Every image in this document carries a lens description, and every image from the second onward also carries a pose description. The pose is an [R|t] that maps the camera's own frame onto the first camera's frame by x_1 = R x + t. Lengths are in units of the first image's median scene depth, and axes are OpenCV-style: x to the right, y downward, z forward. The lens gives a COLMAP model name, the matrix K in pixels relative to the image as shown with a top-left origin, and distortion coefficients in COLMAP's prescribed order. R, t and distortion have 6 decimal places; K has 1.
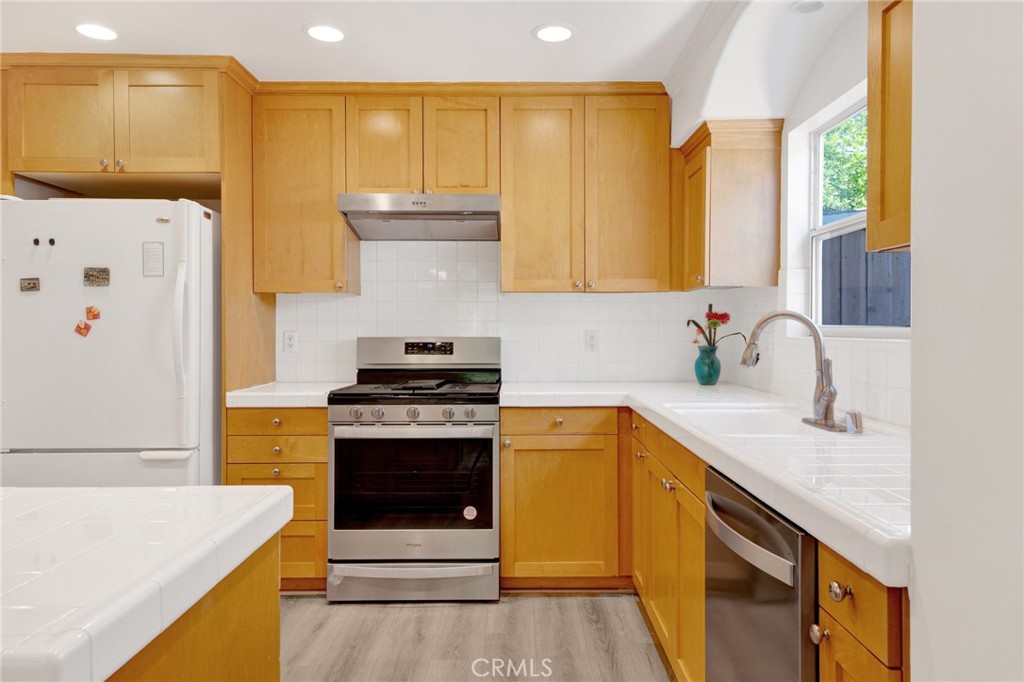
lens RADIAL K [[681.9, 0, 532.9], [0, 681.9, 336.2], [0, 0, 1]] dist [0.004033, 0.001241]
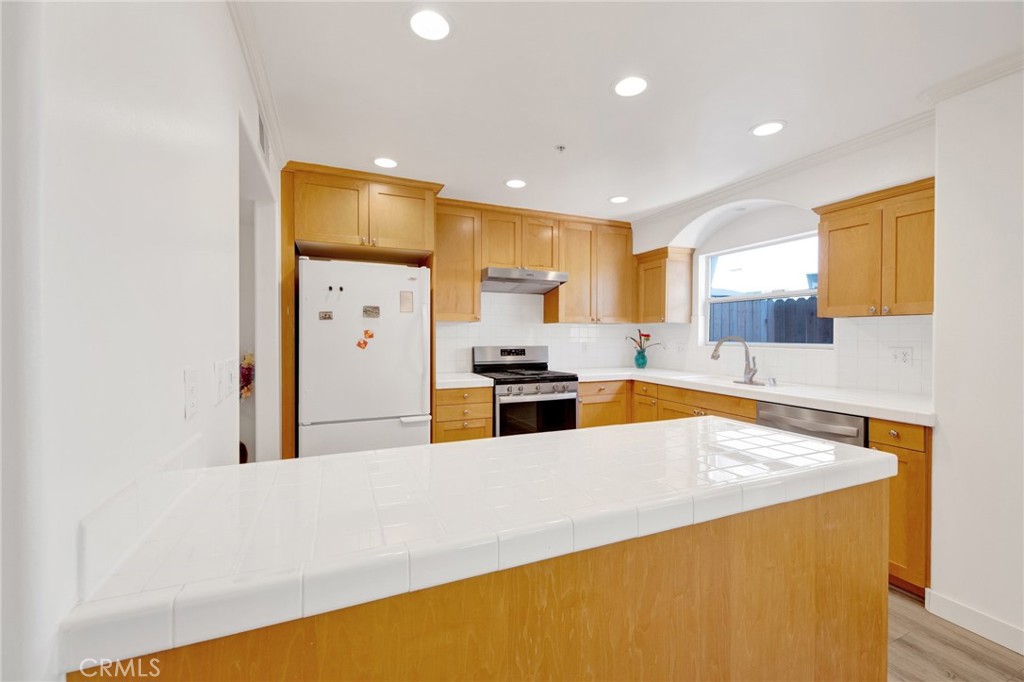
lens RADIAL K [[411.0, 0, 527.2], [0, 411.0, 339.7], [0, 0, 1]] dist [0.001272, -0.000289]
pose [[0.923144, -0.001068, 0.384452, -0.634984], [0.000691, 0.999999, 0.001119, -0.020370], [-0.384453, -0.000767, 0.923144, -0.035359]]
